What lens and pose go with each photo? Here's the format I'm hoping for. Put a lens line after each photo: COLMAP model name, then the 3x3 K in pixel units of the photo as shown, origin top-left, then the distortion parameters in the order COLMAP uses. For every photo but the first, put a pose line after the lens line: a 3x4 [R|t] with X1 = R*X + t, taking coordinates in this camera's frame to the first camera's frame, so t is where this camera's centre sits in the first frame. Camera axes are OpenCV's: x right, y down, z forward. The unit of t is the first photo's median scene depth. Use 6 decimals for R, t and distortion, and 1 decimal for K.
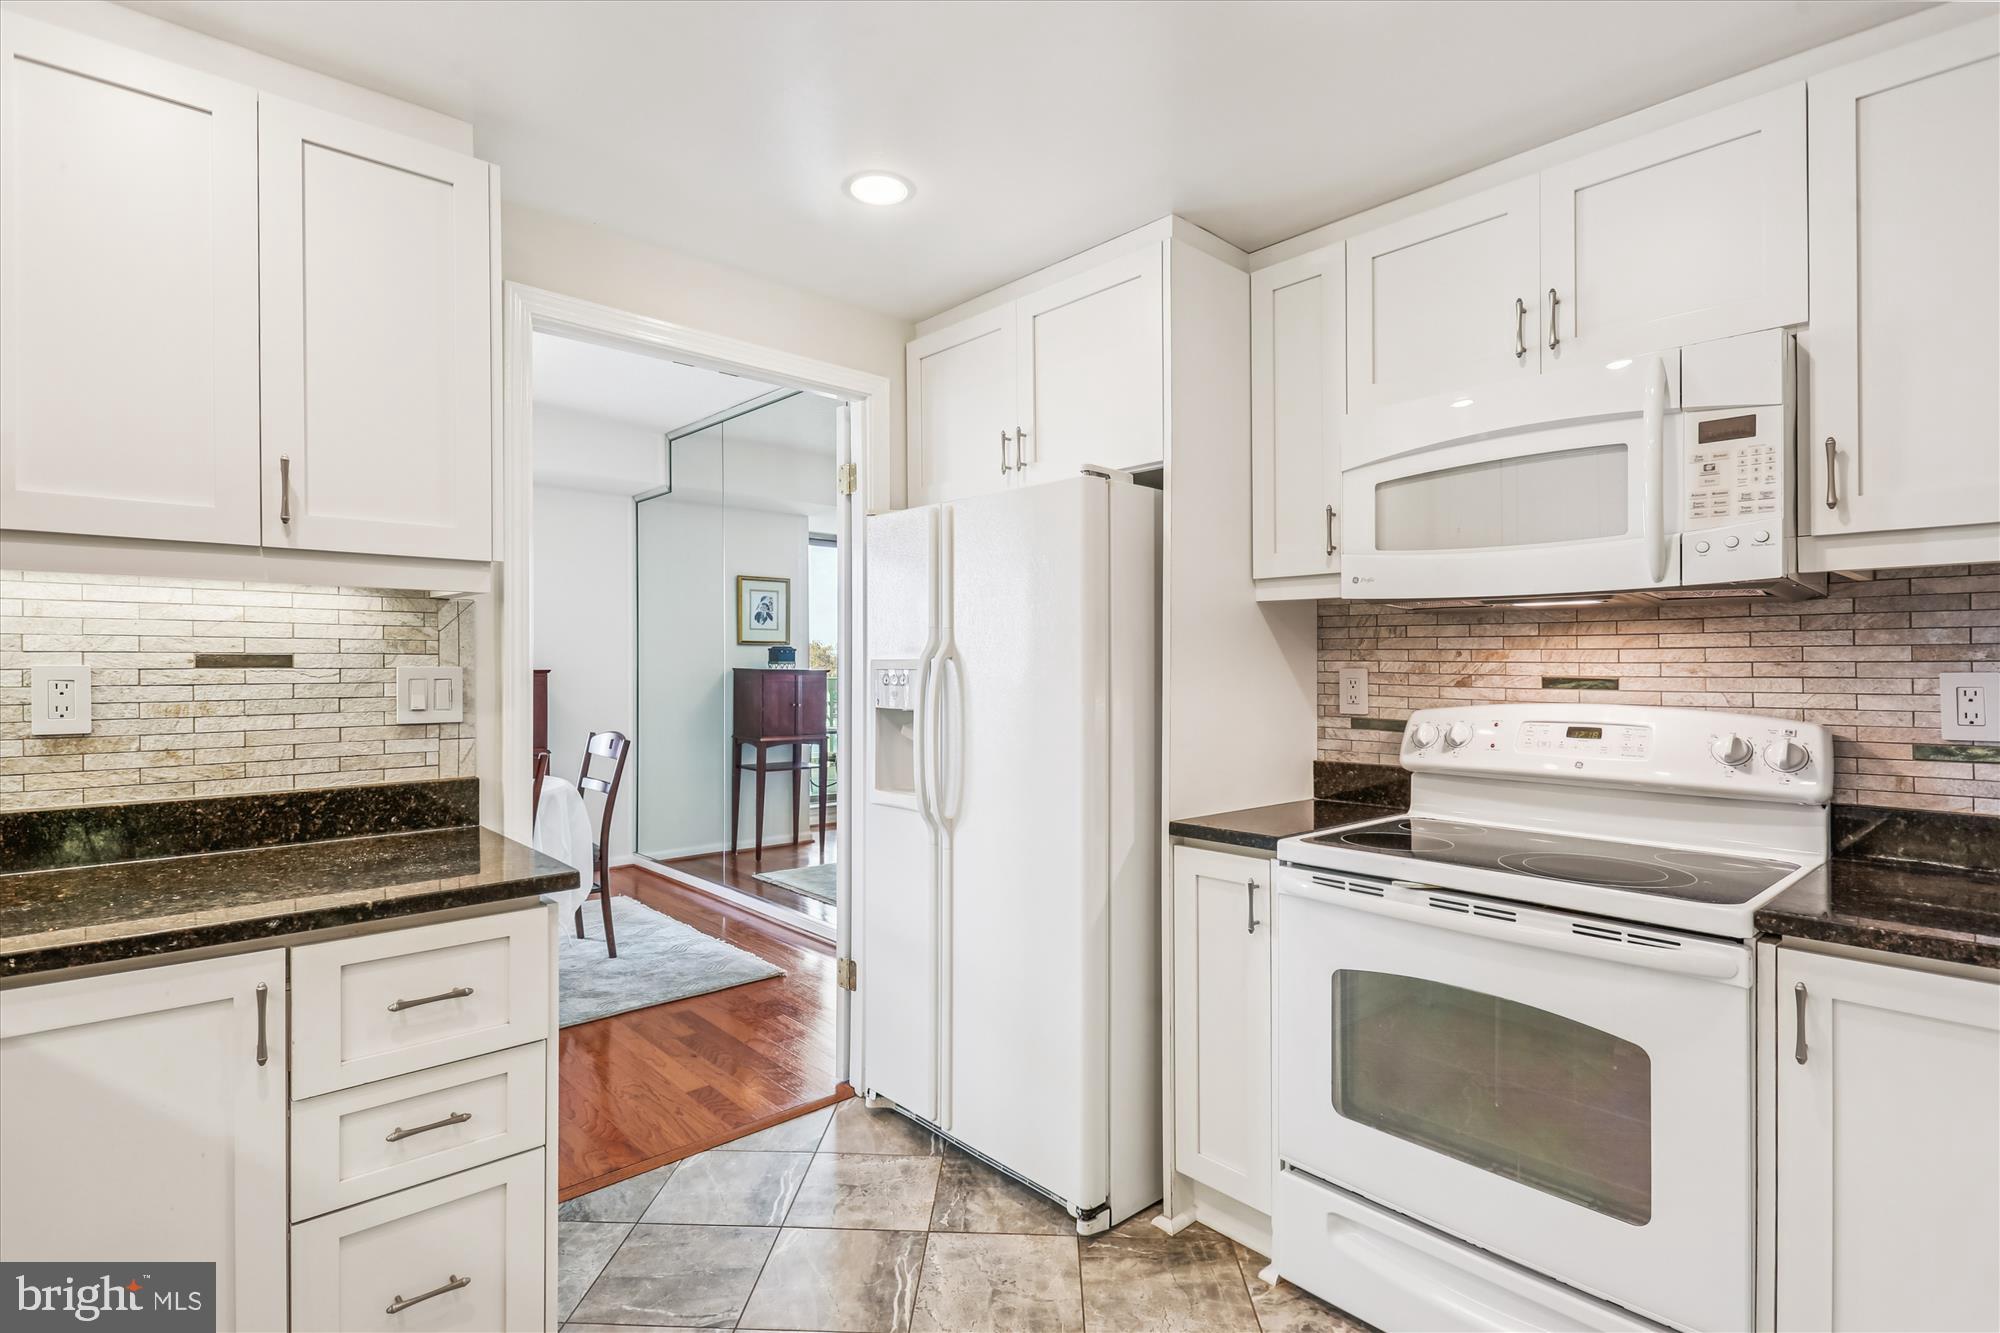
lens RADIAL K [[989.6, 0, 1021.8], [0, 989.6, 672.1], [0, 0, 1]] dist [-0.024135, 0.014670]
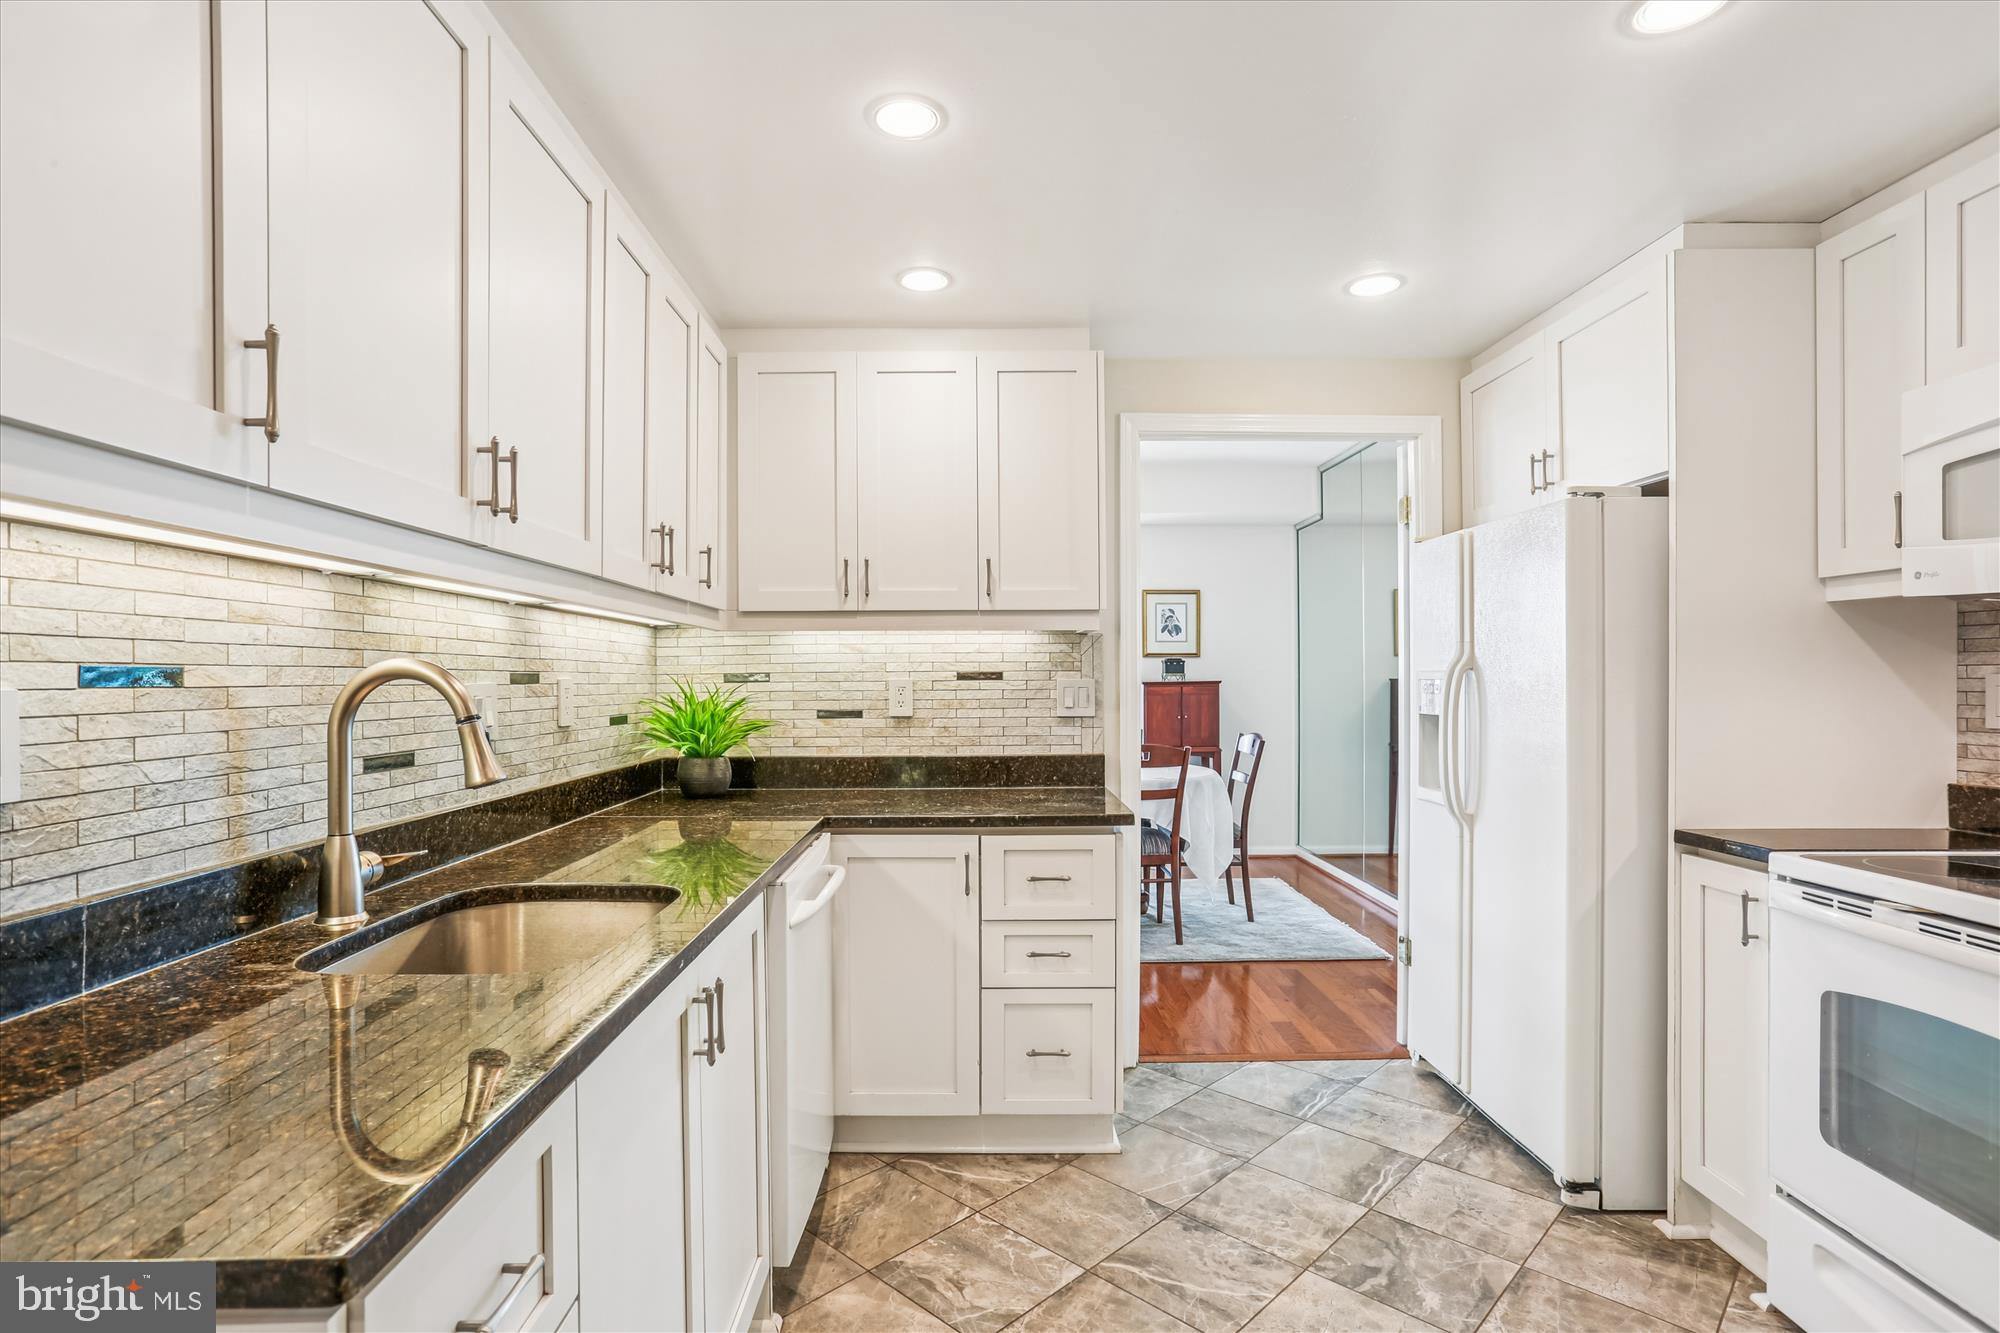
lens RADIAL K [[989.6, 0, 972.4], [0, 989.6, 682.8], [0, 0, 1]] dist [-0.024135, 0.014670]
pose [[0.731626, -0.003352, -0.681698, 0.317860], [0.001949, 0.999994, -0.002826, 0.004208], [0.681704, 0.000739, 0.731628, -0.225133]]
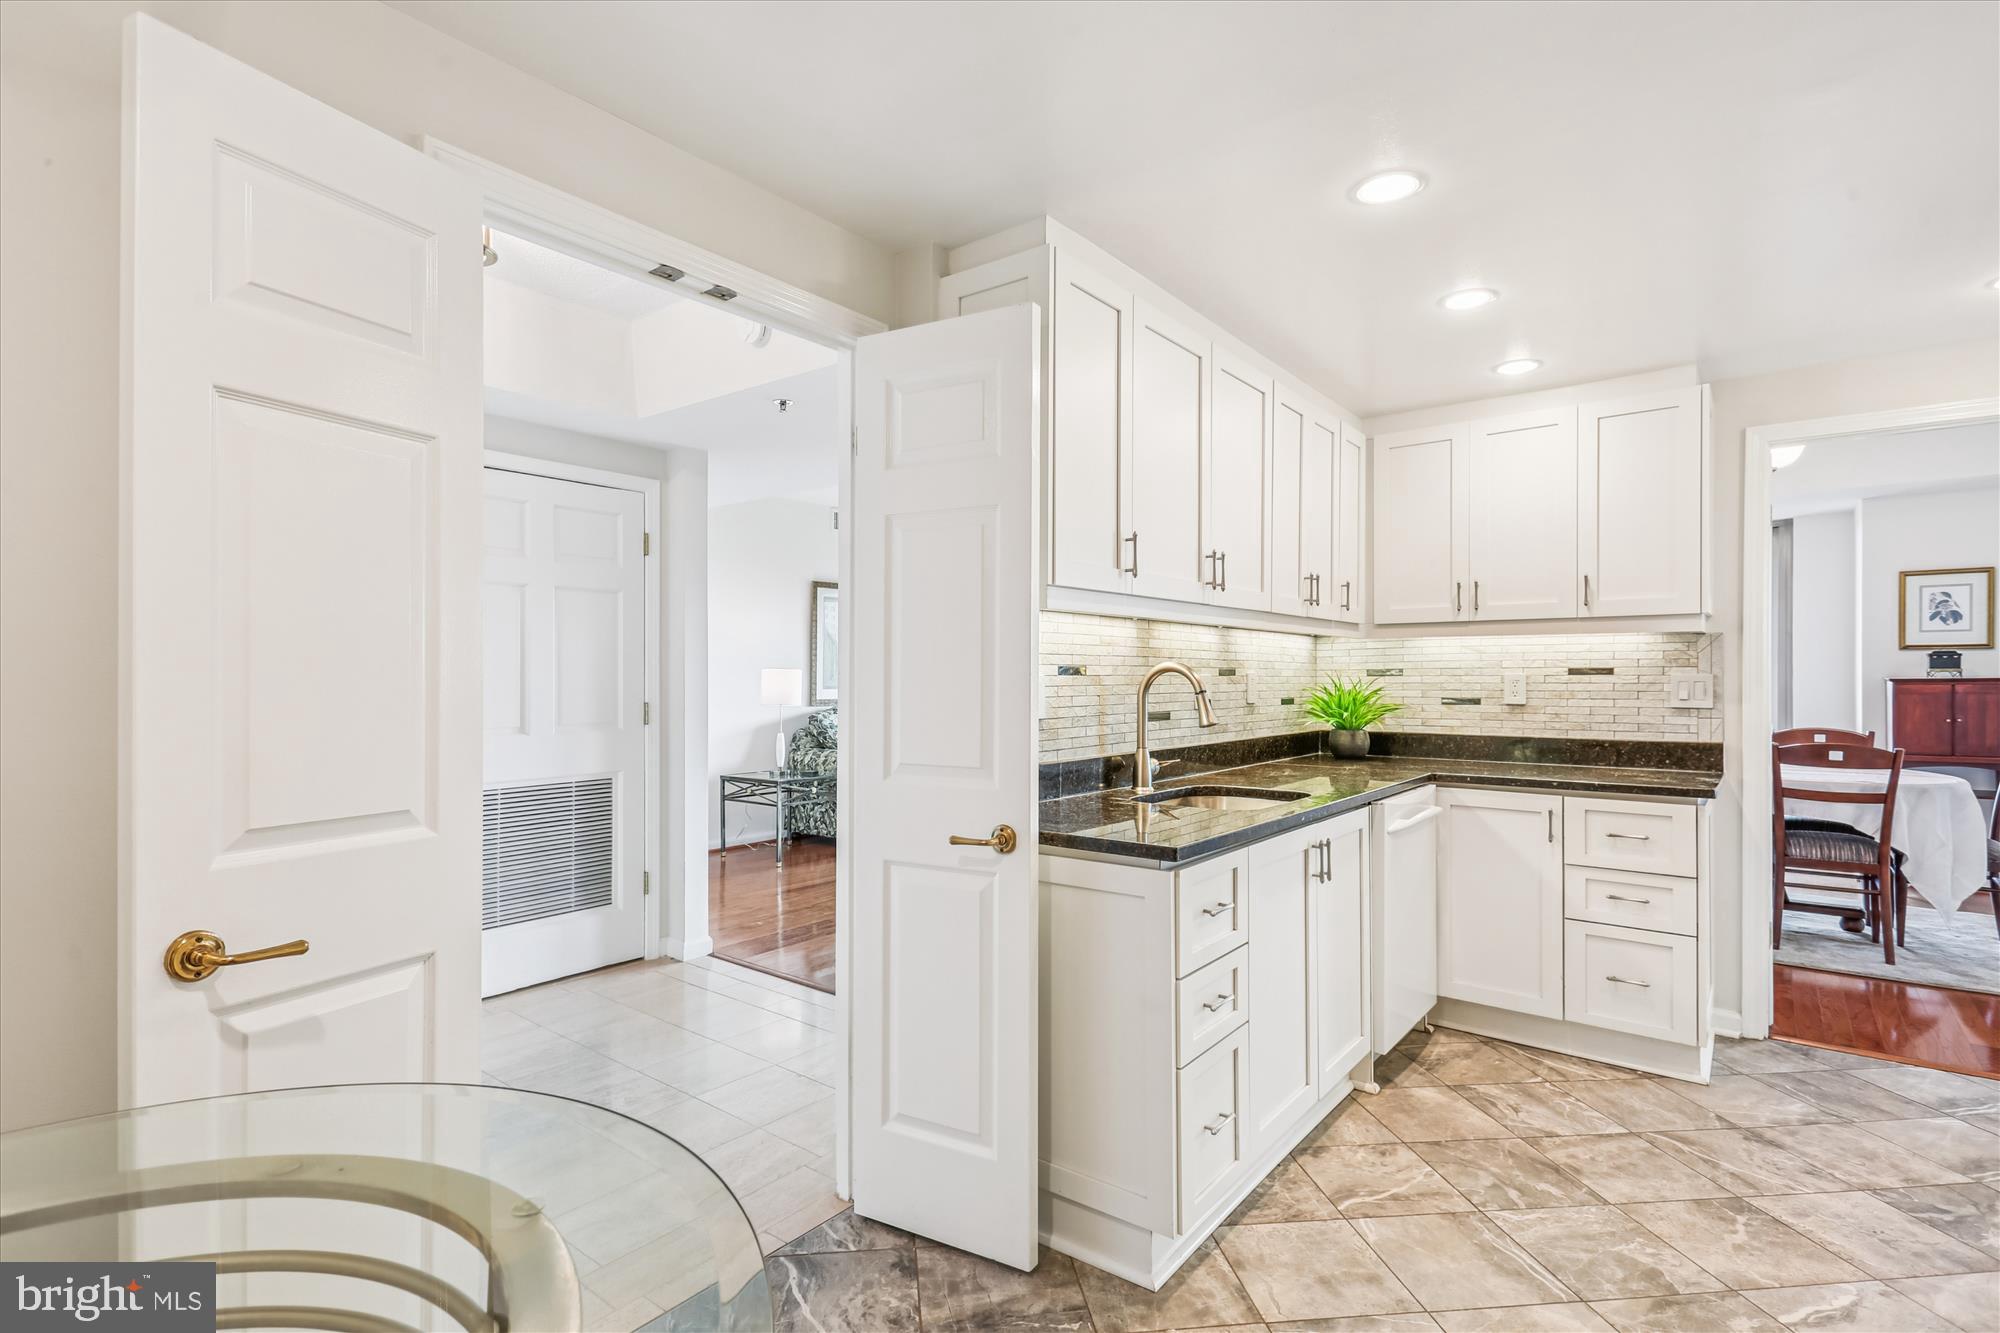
lens RADIAL K [[989.6, 0, 985.5], [0, 989.6, 674.6], [0, 0, 1]] dist [-0.024135, 0.014670]
pose [[0.156091, -0.003224, -0.987737, 0.860870], [-0.006201, 0.999972, -0.004244, 0.009628], [0.987723, 0.006788, 0.156066, -0.455809]]
